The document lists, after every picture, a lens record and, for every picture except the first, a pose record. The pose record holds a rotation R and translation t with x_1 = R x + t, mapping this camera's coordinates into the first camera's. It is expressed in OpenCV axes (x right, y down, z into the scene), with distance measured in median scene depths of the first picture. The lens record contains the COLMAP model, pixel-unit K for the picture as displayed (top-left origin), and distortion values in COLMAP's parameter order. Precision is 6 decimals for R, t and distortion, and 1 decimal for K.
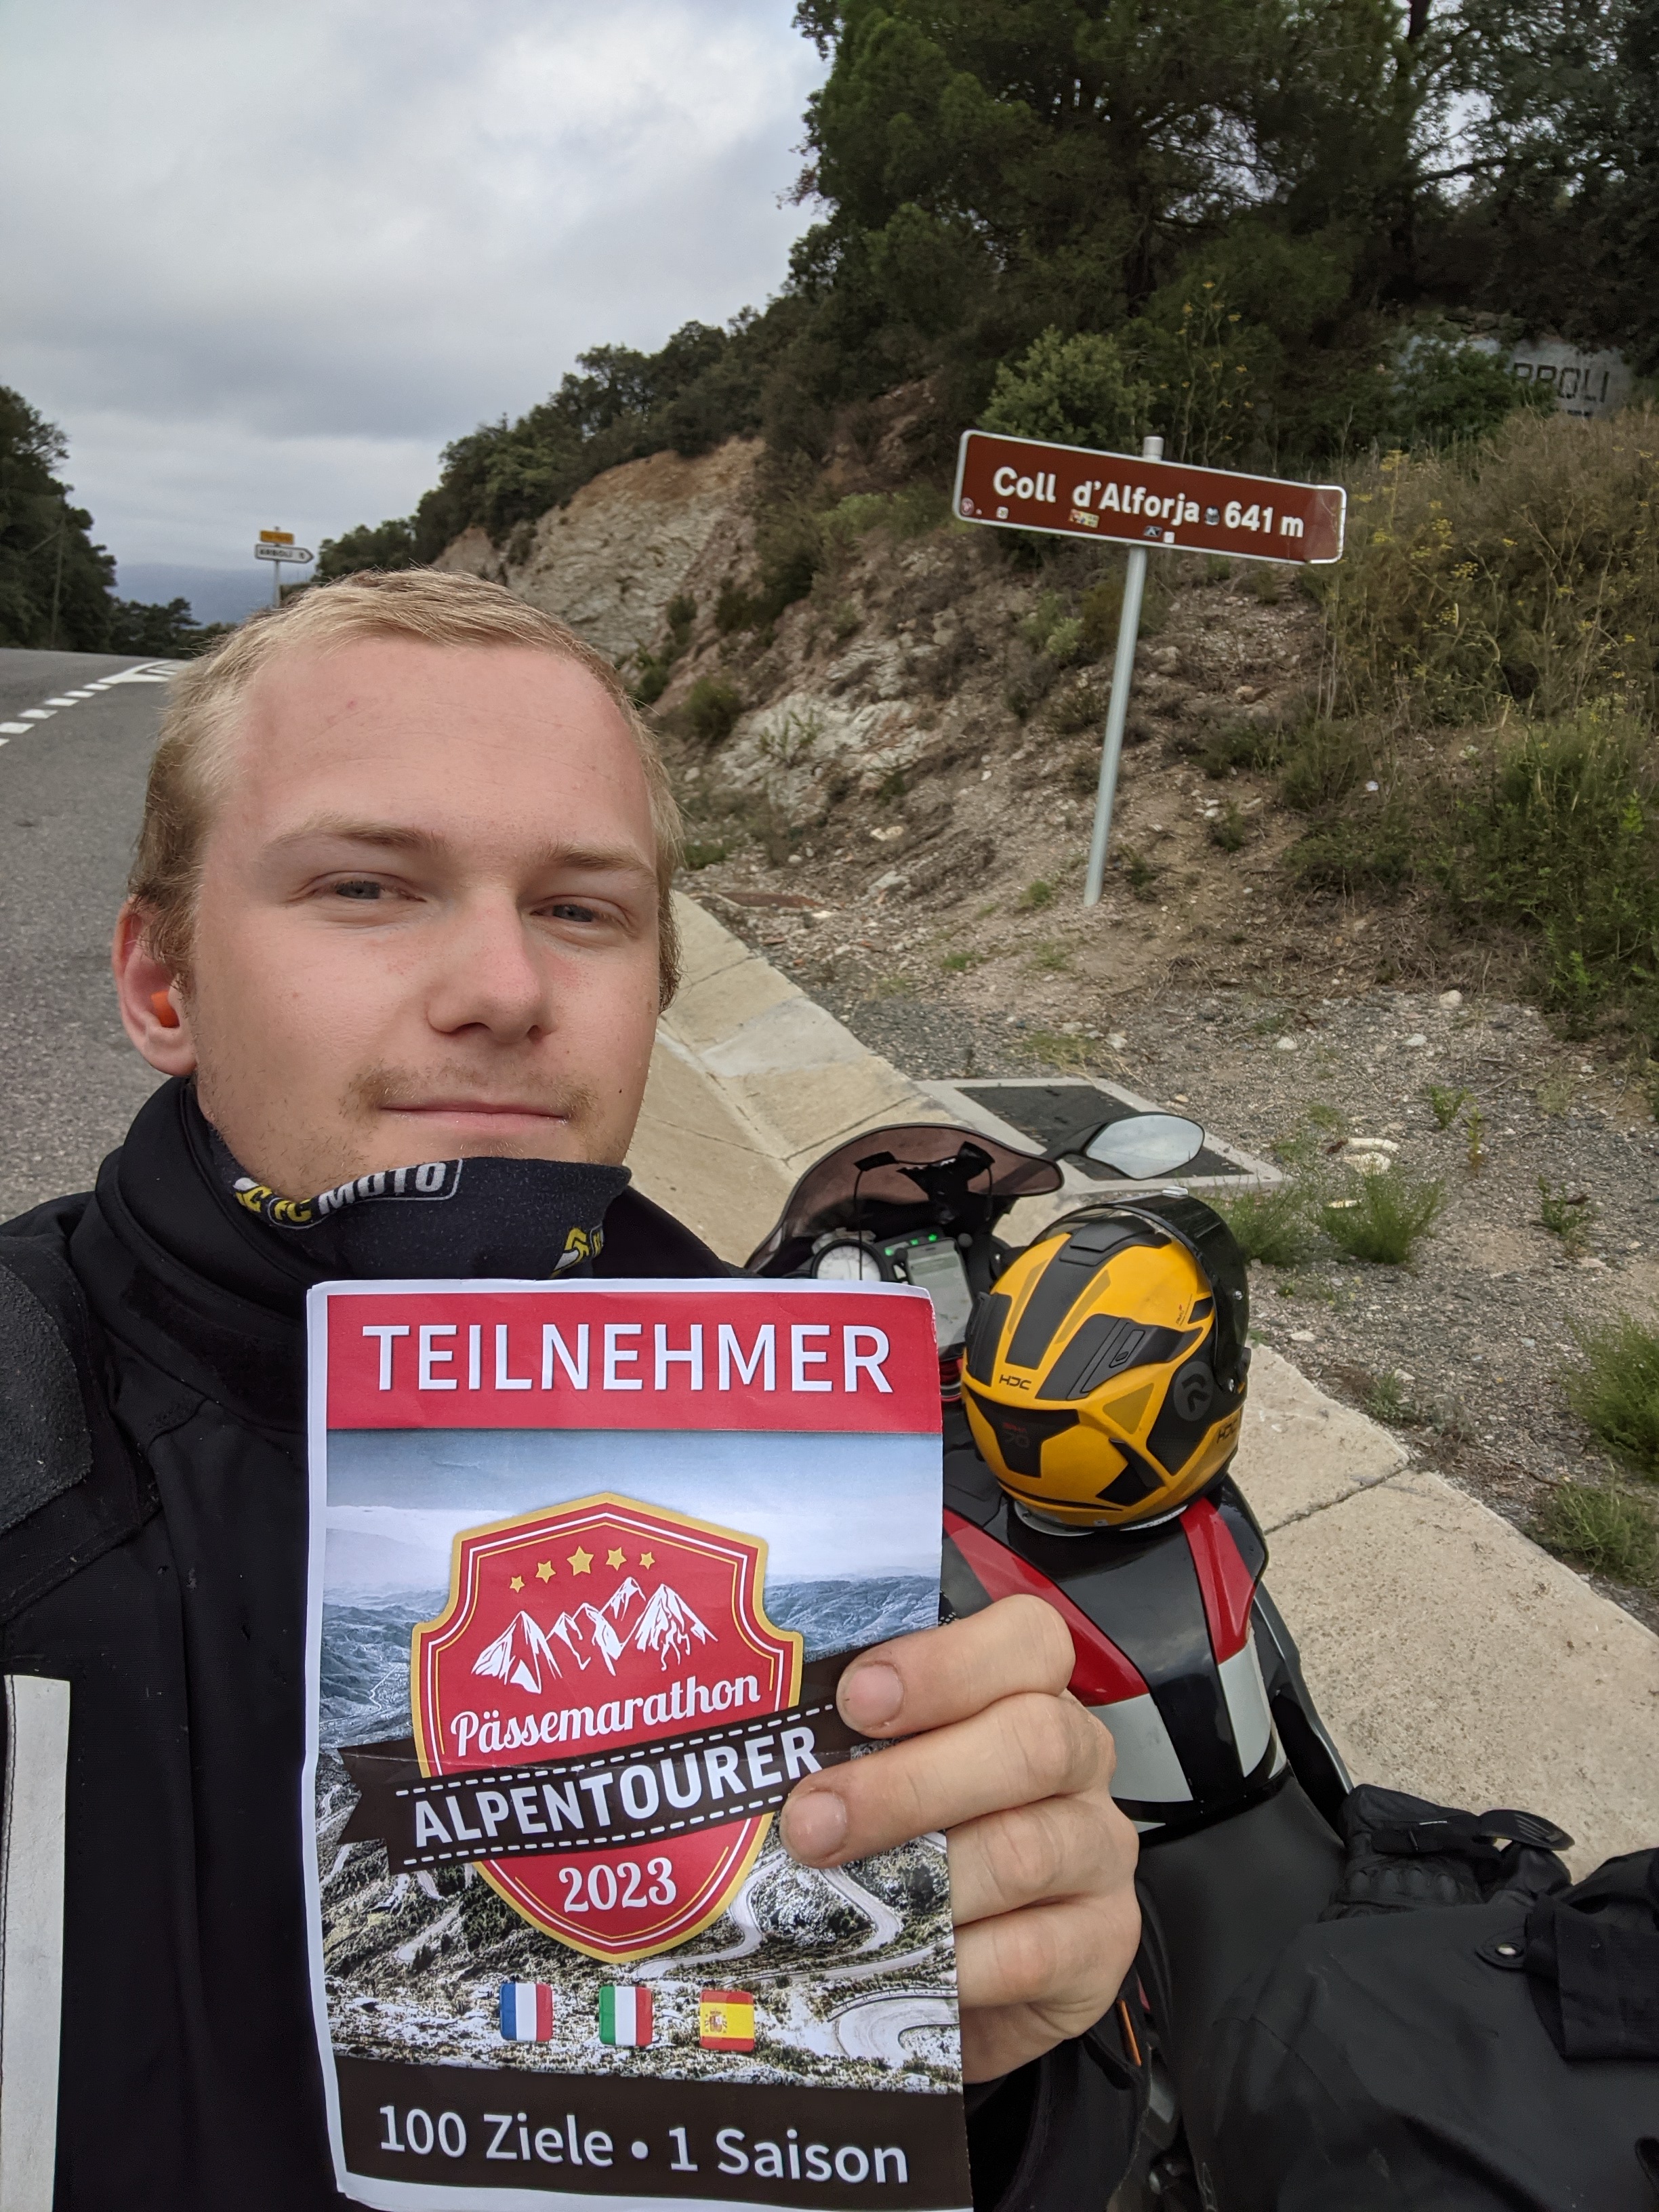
lens RADIAL K [[1675.6, 0, 840.6], [0, 1675.6, 1192.8], [0, 0, 1]] dist [0.019846, -0.050327]
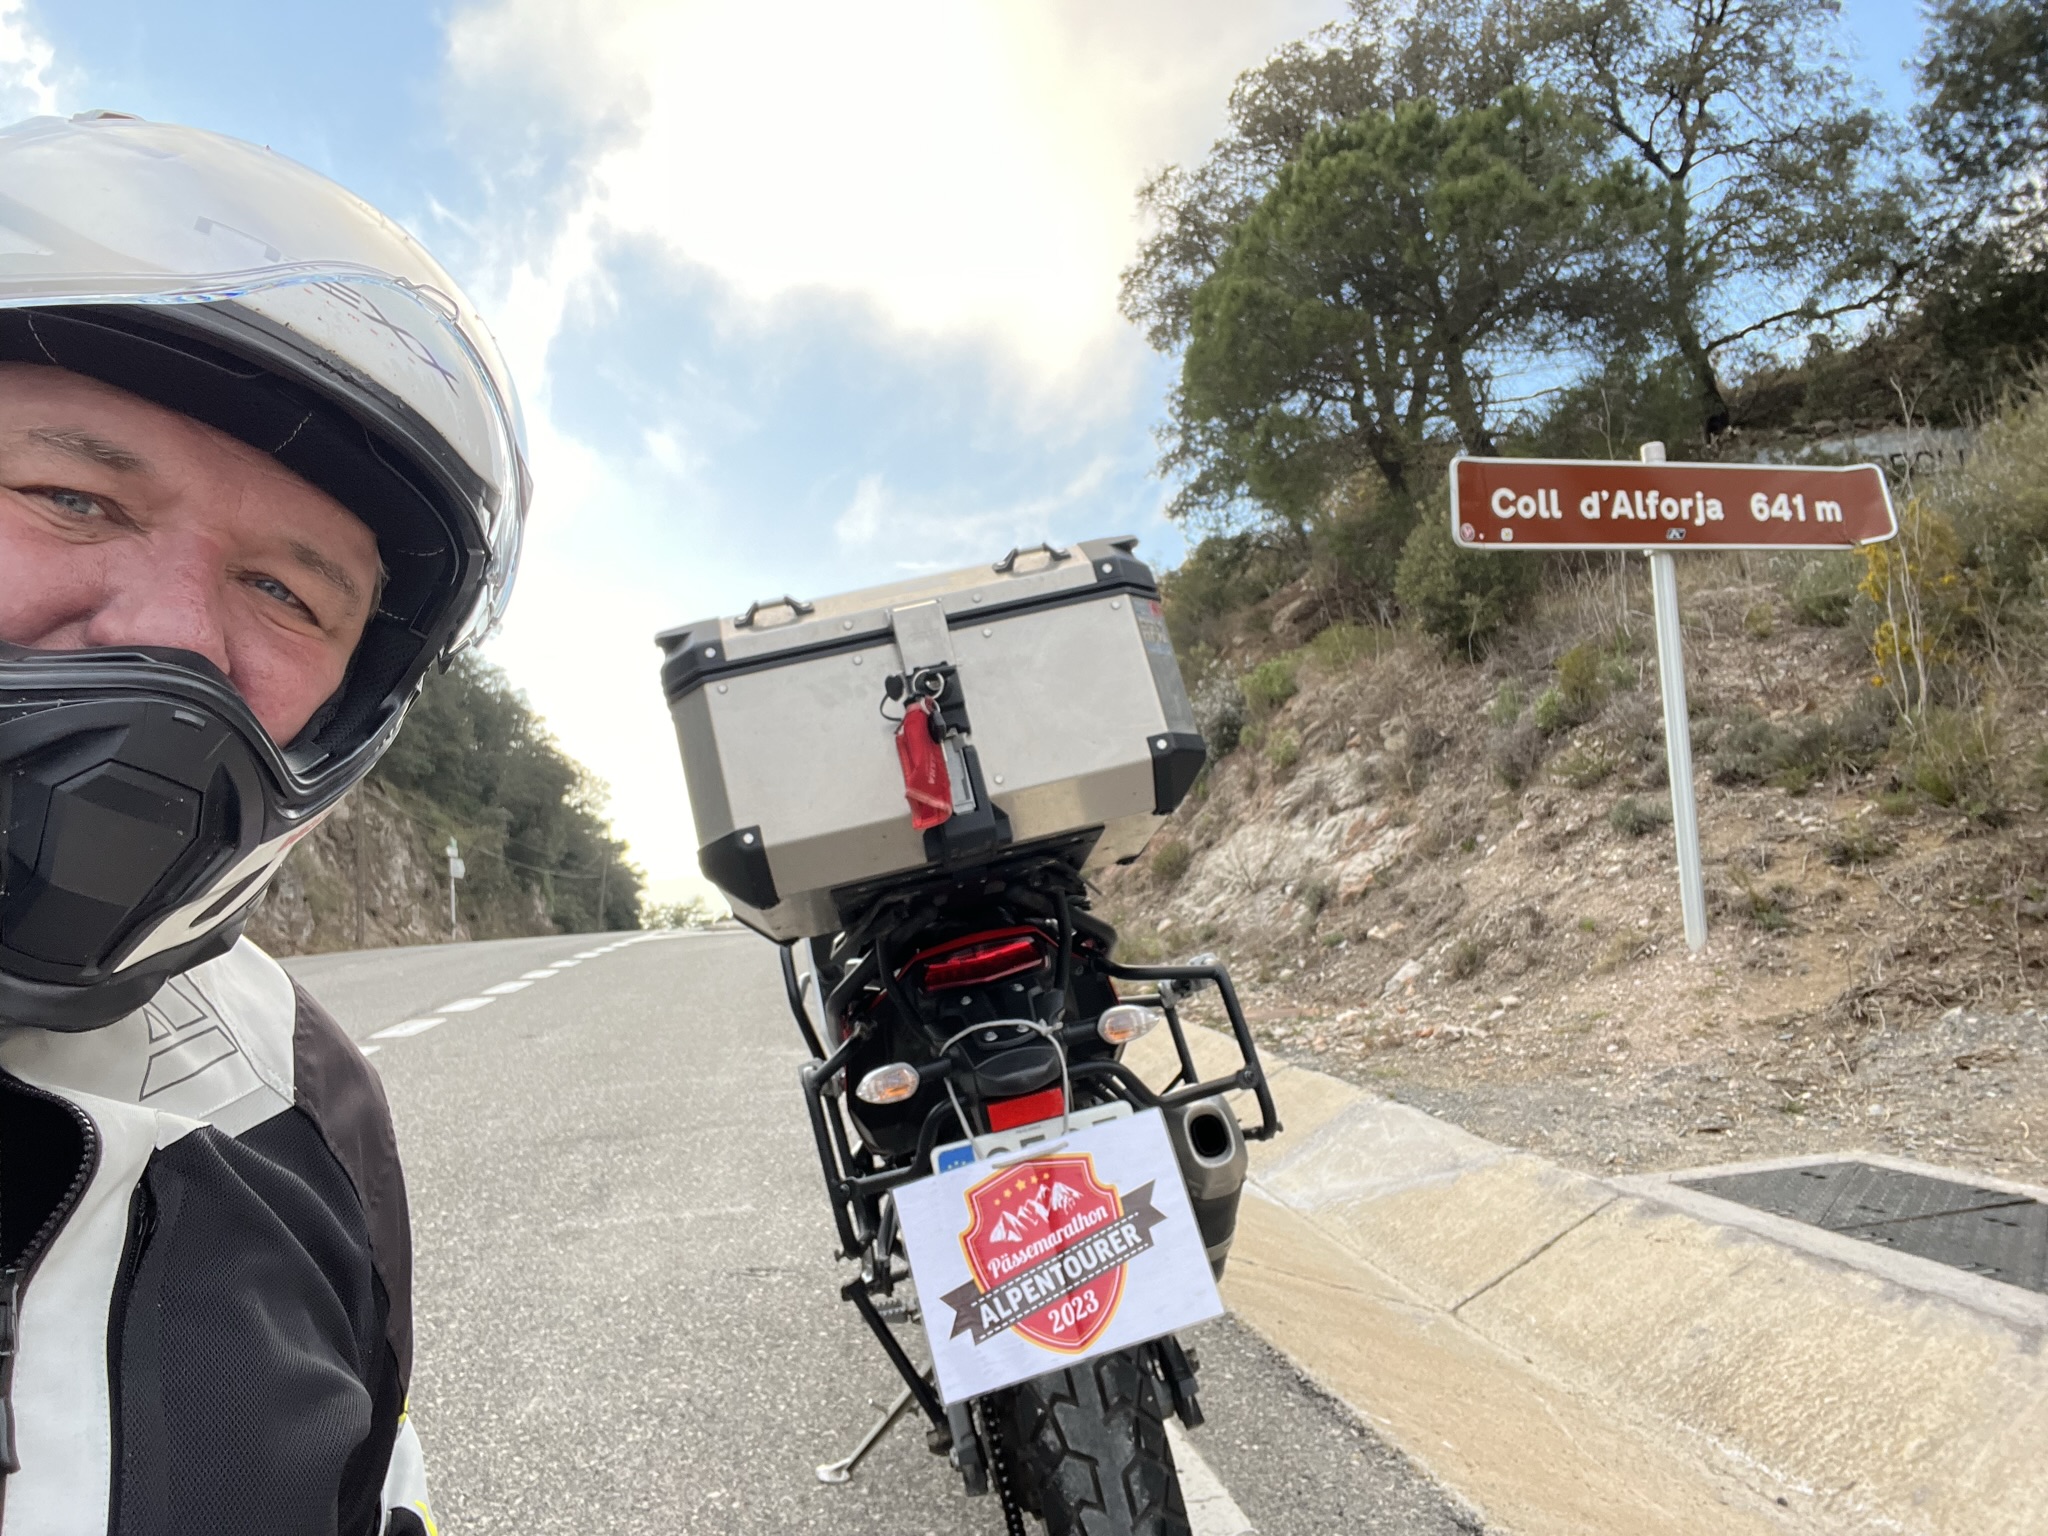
lens RADIAL K [[1414.5, 0, 1004.7], [0, 1414.5, 764.7], [0, 0, 1]] dist [0.034095, -0.005302]
pose [[0.980740, -0.145228, -0.130605, -0.060849], [0.083173, 0.915554, -0.393502, -0.005743], [0.176723, 0.375060, 0.909999, 0.201321]]
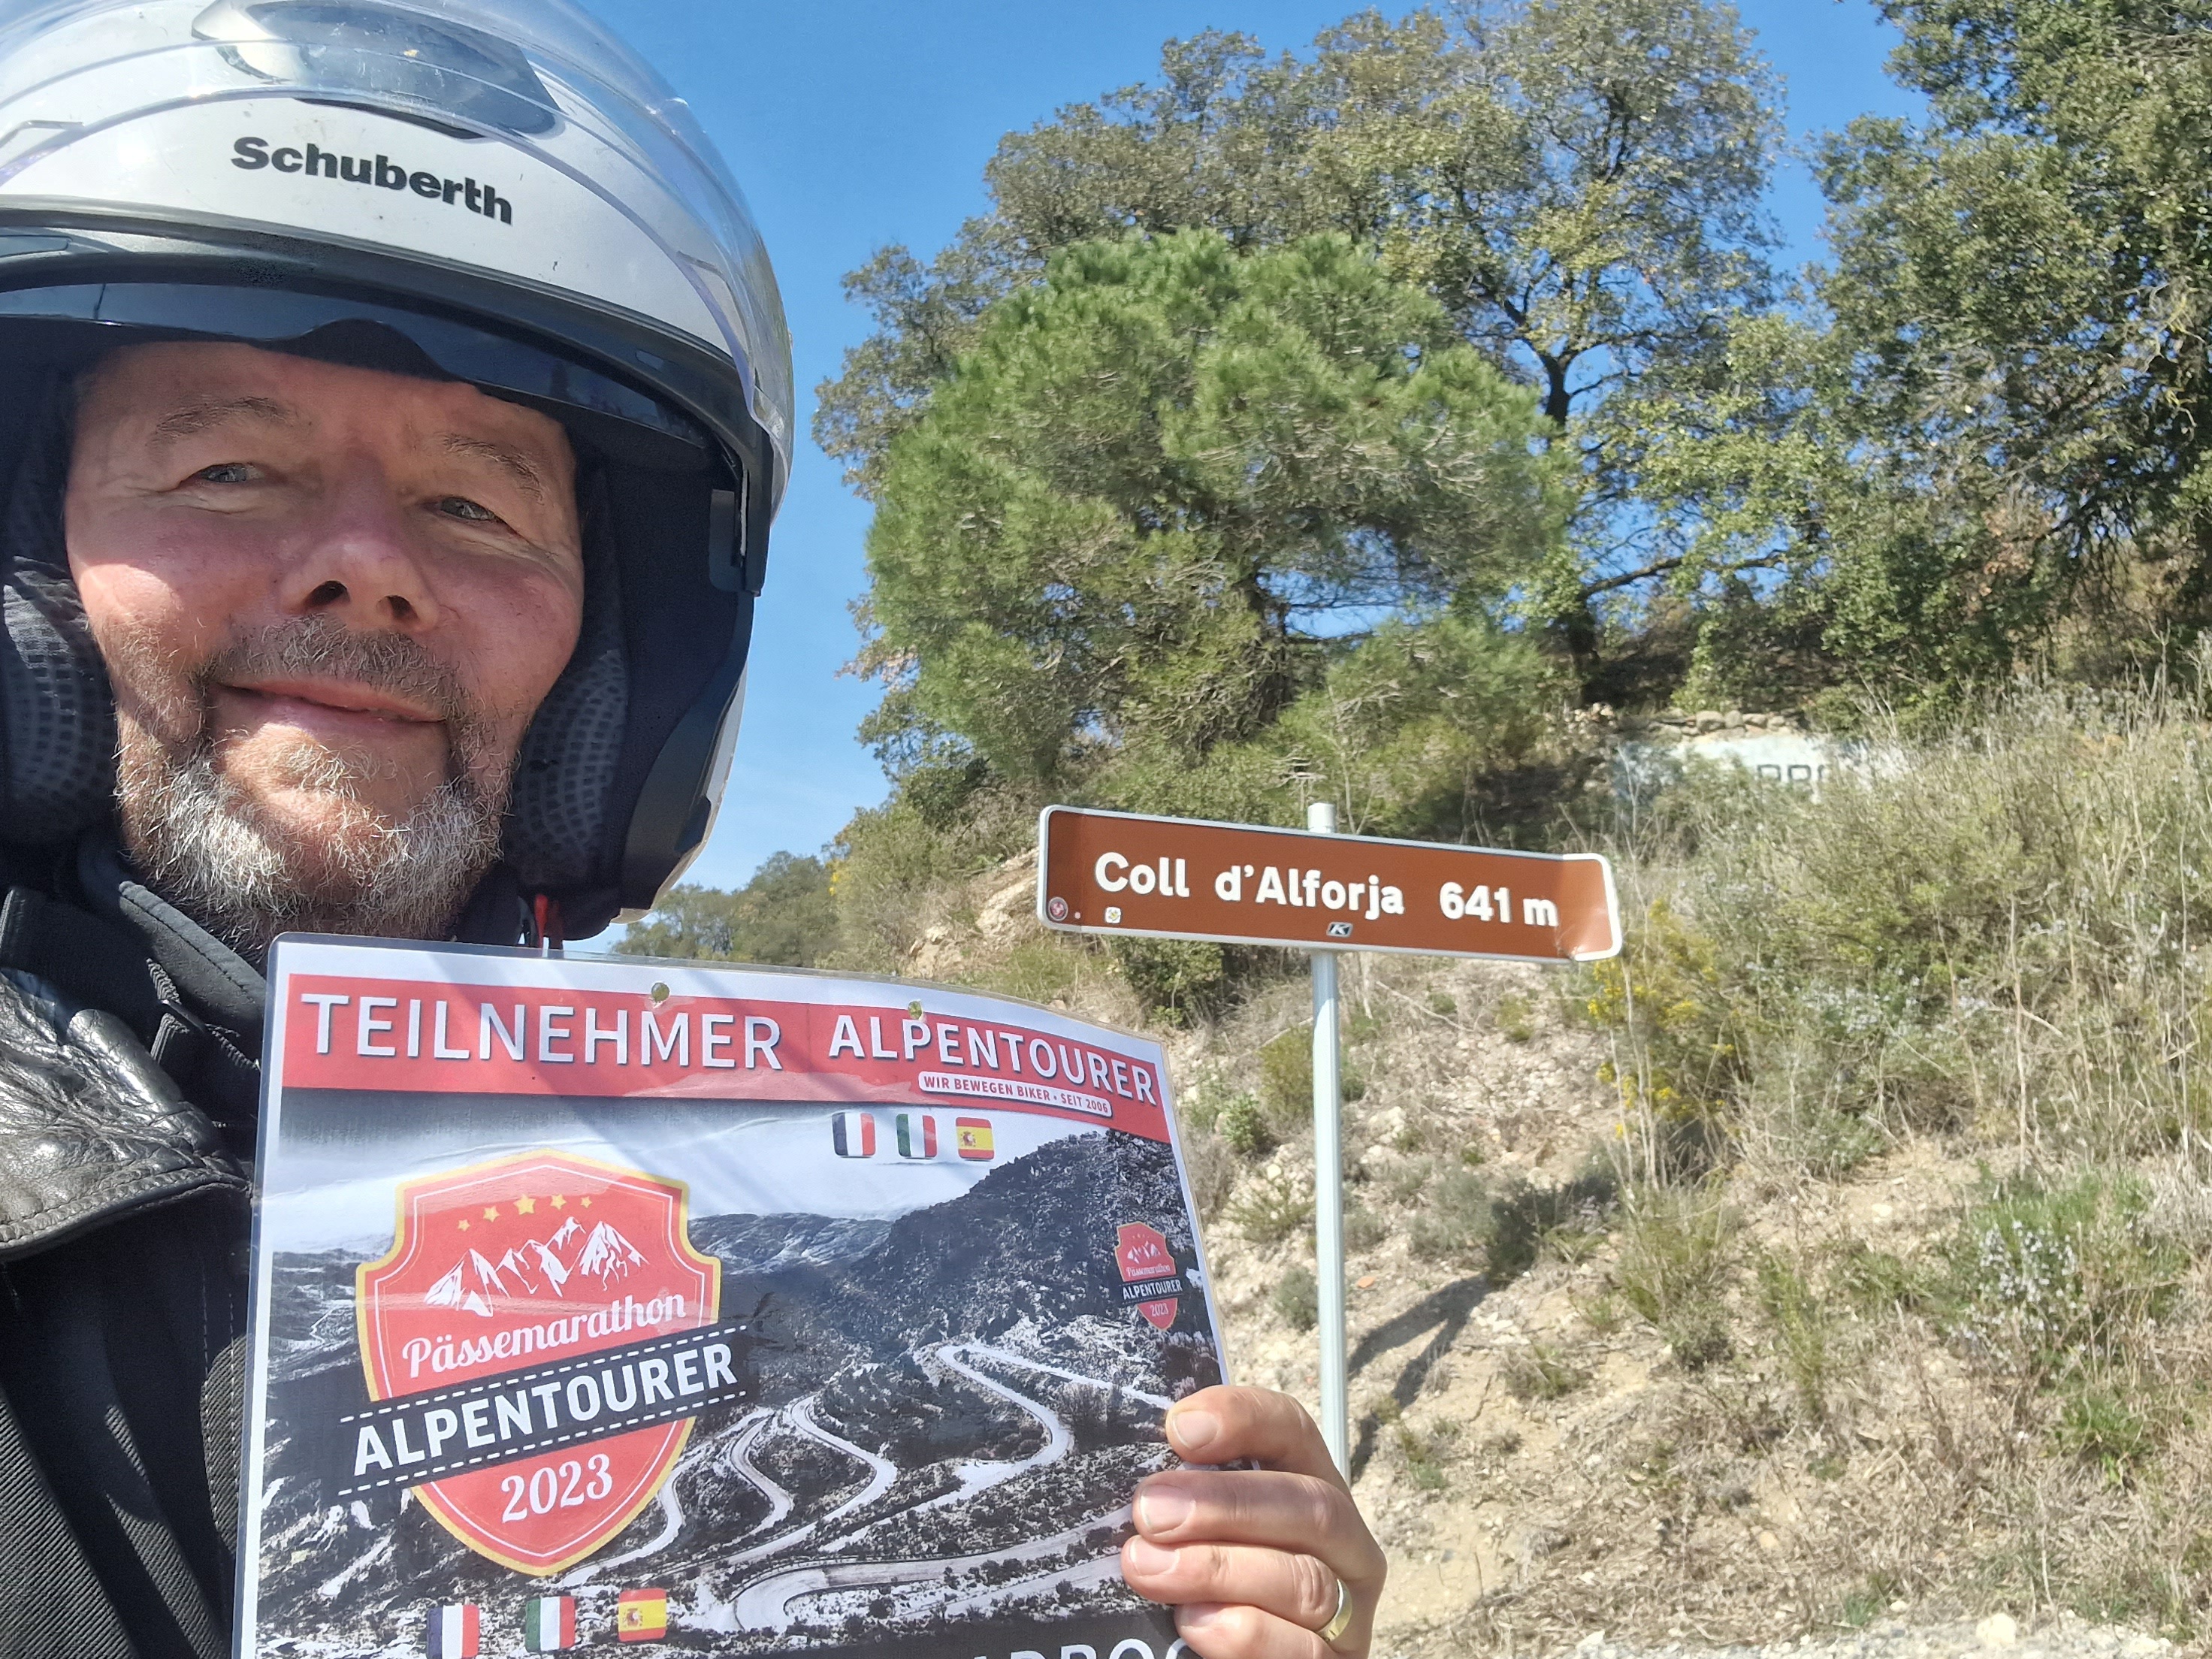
lens RADIAL K [[2101.6, 0, 1105.1], [0, 2101.6, 828.4], [0, 0, 1]] dist [0.097798, 0.000000]
pose [[0.995135, -0.070859, 0.068454, 0.026300], [0.094752, 0.878719, -0.467840, -0.030233], [-0.027001, 0.472050, 0.881158, 0.168619]]
